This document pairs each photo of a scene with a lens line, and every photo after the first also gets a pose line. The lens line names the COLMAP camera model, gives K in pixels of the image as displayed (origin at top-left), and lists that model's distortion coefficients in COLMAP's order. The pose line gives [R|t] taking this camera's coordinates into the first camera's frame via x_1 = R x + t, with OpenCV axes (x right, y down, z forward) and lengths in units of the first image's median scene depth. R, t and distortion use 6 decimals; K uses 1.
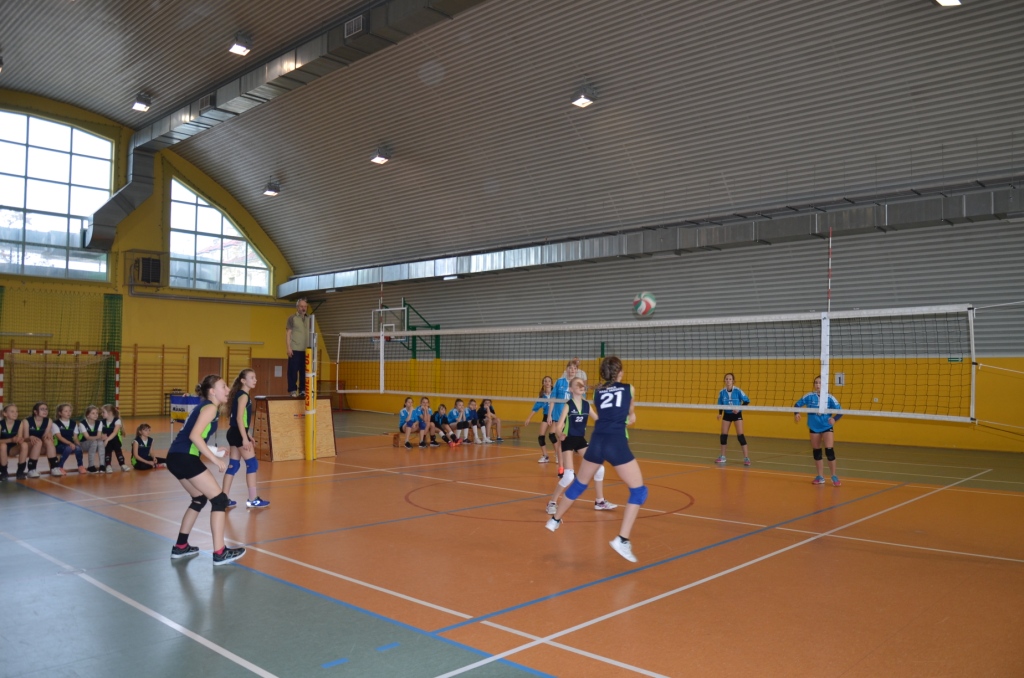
lens RADIAL K [[782.0, 0, 529.0], [0, 782.0, 342.6], [0, 0, 1]] dist [-0.048087, 0.000588]
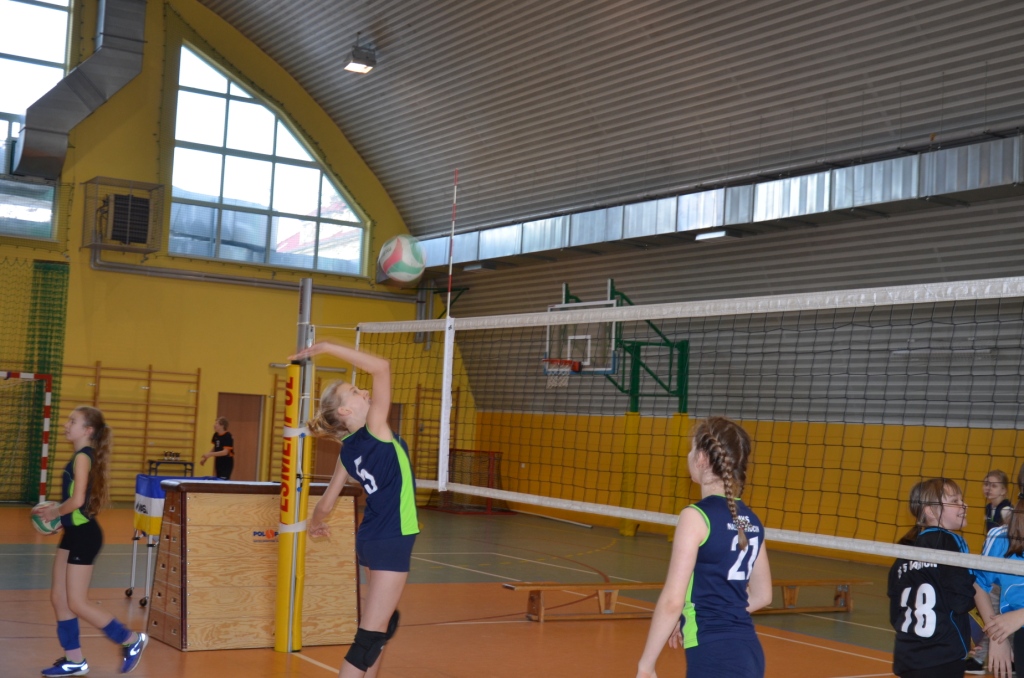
lens RADIAL K [[1400.6, 0, 512.0], [0, 1400.6, 339.0], [0, 0, 1]] dist [-0.034964, 0.076571]
pose [[0.963788, 0.026006, -0.265399, 0.004918], [-0.035652, 0.998865, -0.031592, 0.006344], [0.264276, 0.039910, 0.963621, 0.171281]]
